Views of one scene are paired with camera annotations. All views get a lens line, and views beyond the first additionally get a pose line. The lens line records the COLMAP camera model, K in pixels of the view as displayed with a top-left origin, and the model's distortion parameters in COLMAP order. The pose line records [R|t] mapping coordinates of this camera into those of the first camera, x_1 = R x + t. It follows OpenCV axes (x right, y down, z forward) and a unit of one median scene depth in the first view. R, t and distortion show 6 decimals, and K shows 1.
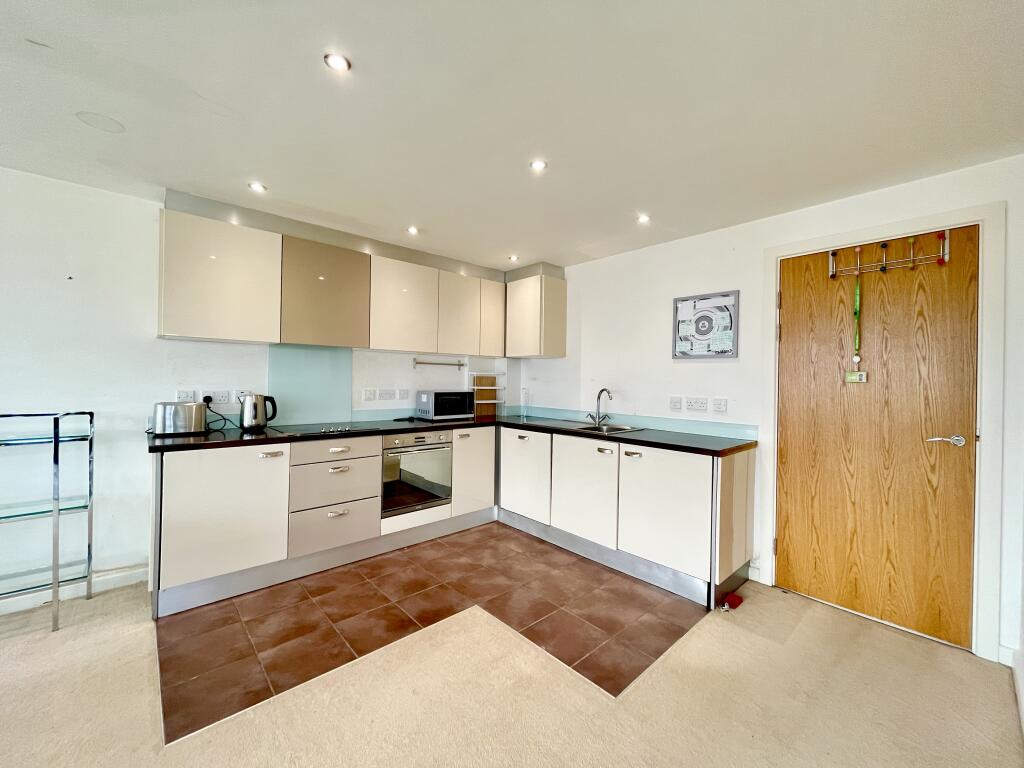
lens RADIAL K [[413.1, 0, 513.4], [0, 413.1, 378.8], [0, 0, 1]] dist [-0.000510, -0.002155]
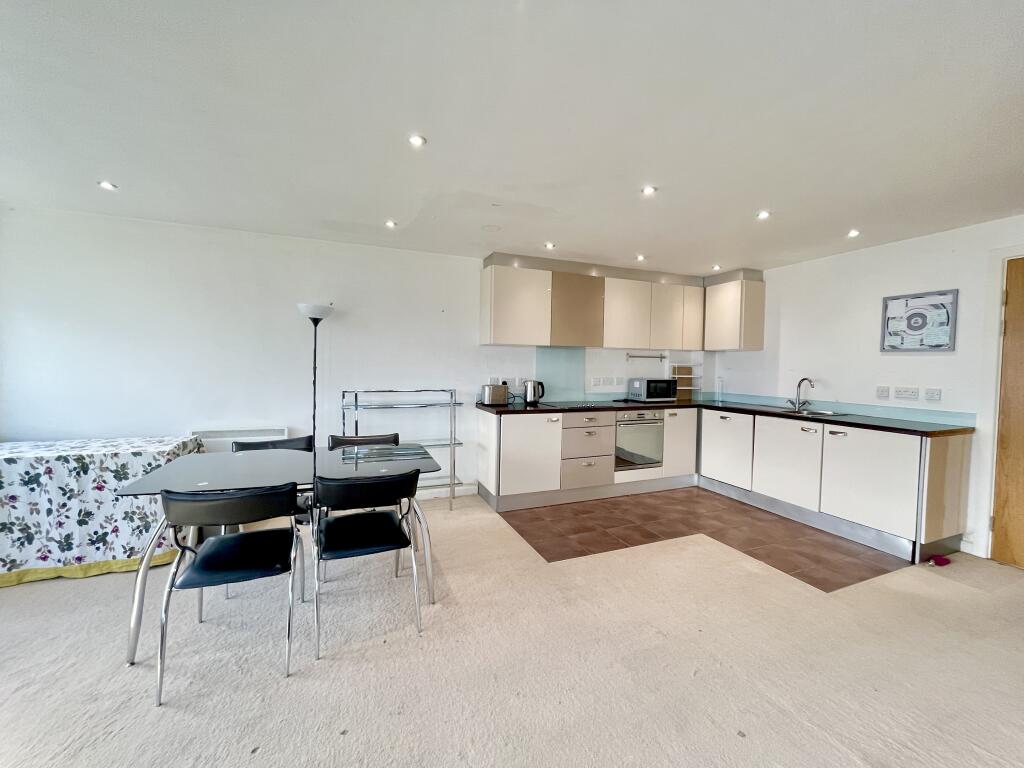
lens RADIAL K [[413.1, 0, 512.5], [0, 413.1, 379.8], [0, 0, 1]] dist [-0.000510, -0.002155]
pose [[0.938845, 0.009548, -0.344208, -0.176455], [0.002223, 0.999427, 0.033786, -0.014180], [0.344333, -0.032485, 0.938286, -0.419661]]
